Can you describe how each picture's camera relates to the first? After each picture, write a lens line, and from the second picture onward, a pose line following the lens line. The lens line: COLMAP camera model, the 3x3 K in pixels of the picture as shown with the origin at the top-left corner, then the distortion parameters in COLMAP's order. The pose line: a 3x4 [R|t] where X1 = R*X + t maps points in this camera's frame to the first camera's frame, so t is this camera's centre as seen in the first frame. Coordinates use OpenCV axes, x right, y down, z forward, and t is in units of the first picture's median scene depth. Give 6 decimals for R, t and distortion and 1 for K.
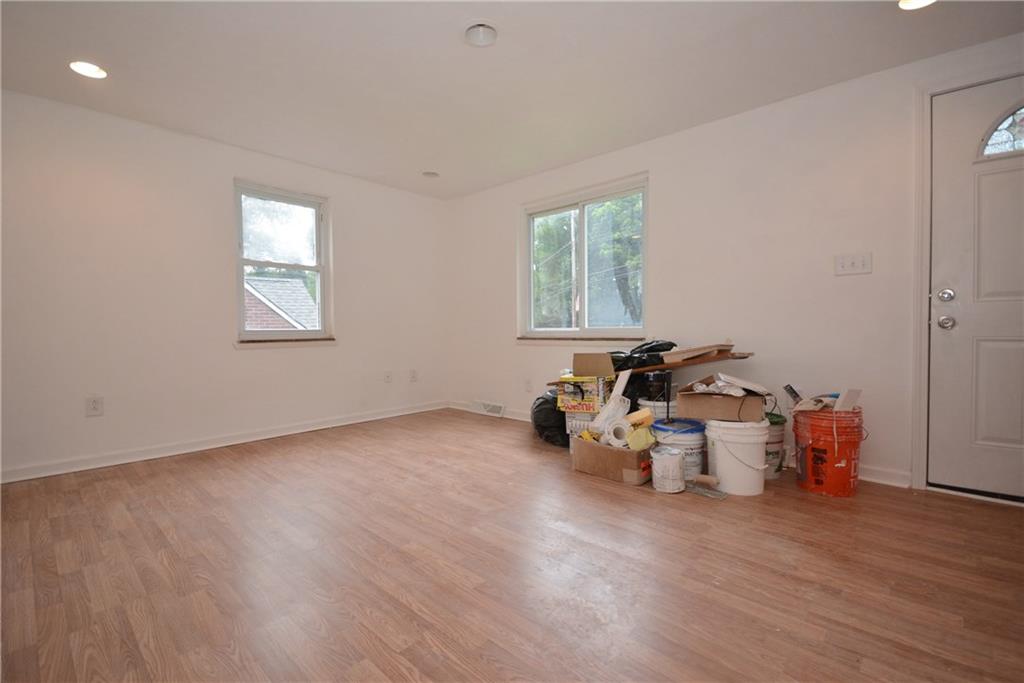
lens RADIAL K [[451.2, 0, 510.0], [0, 451.2, 341.8], [0, 0, 1]] dist [-0.000821, -0.007714]
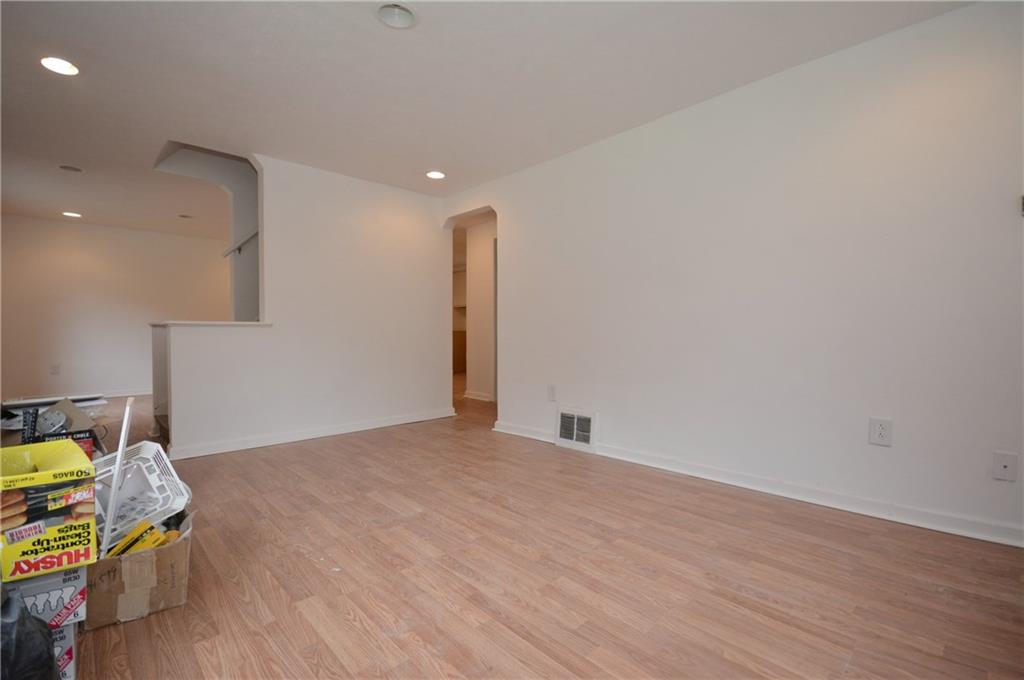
lens RADIAL K [[451.2, 0, 512.4], [0, 451.2, 336.7], [0, 0, 1]] dist [-0.000821, -0.007714]
pose [[-0.998463, 0.005855, 0.055109, -0.307920], [0.007530, 0.999514, 0.030239, -0.039063], [-0.054905, 0.030607, -0.998022, 1.724925]]
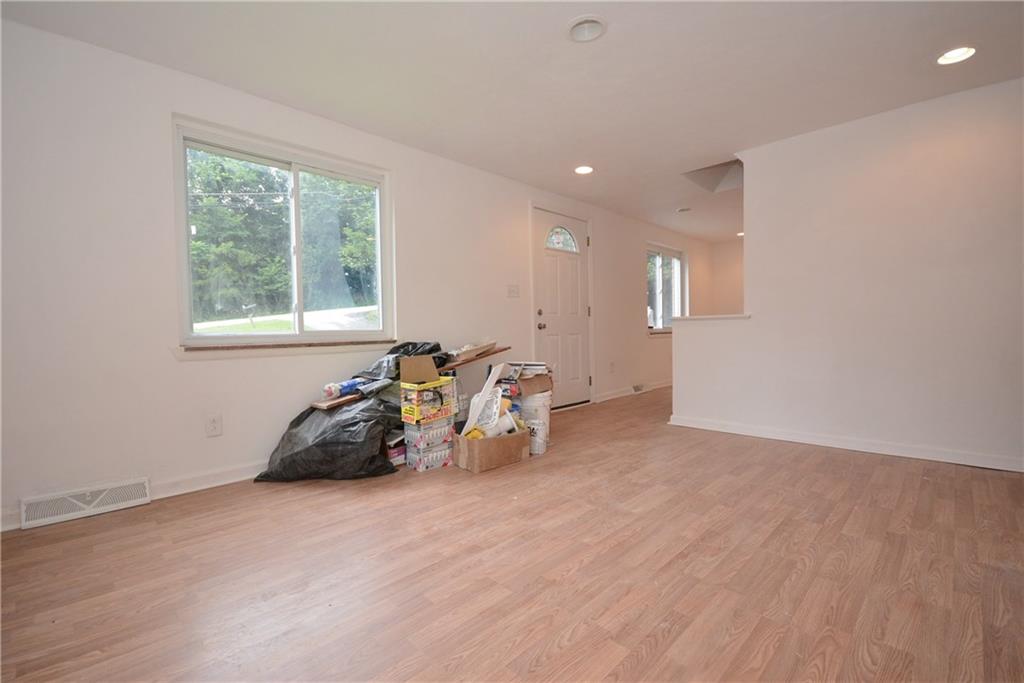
lens RADIAL K [[451.2, 0, 505.9], [0, 451.2, 337.0], [0, 0, 1]] dist [-0.000821, -0.007714]
pose [[0.046256, -0.009230, 0.998887, -0.958717], [0.043596, 0.999023, 0.007212, -0.016462], [-0.997978, 0.043214, 0.046613, 1.026267]]
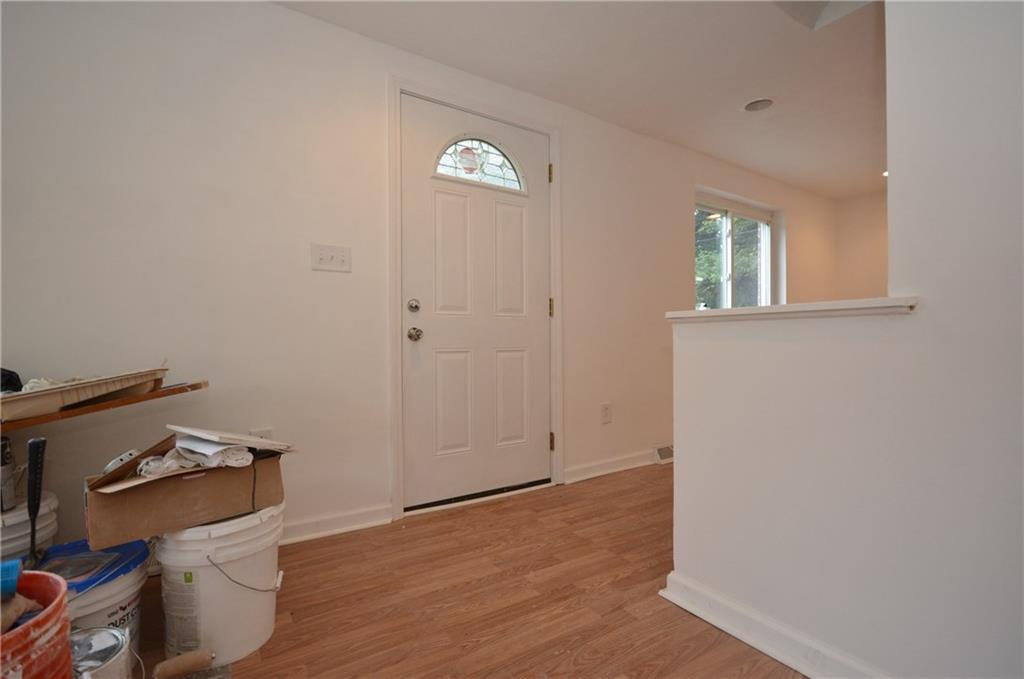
lens RADIAL K [[472.8, 0, 508.4], [0, 472.8, 339.1], [0, 0, 1]] dist [0.010094, -0.000002]
pose [[0.246596, 0.012370, 0.969039, 0.043157], [0.031856, 0.999275, -0.020862, -0.005337], [-0.968595, 0.036014, 0.246023, 0.544611]]
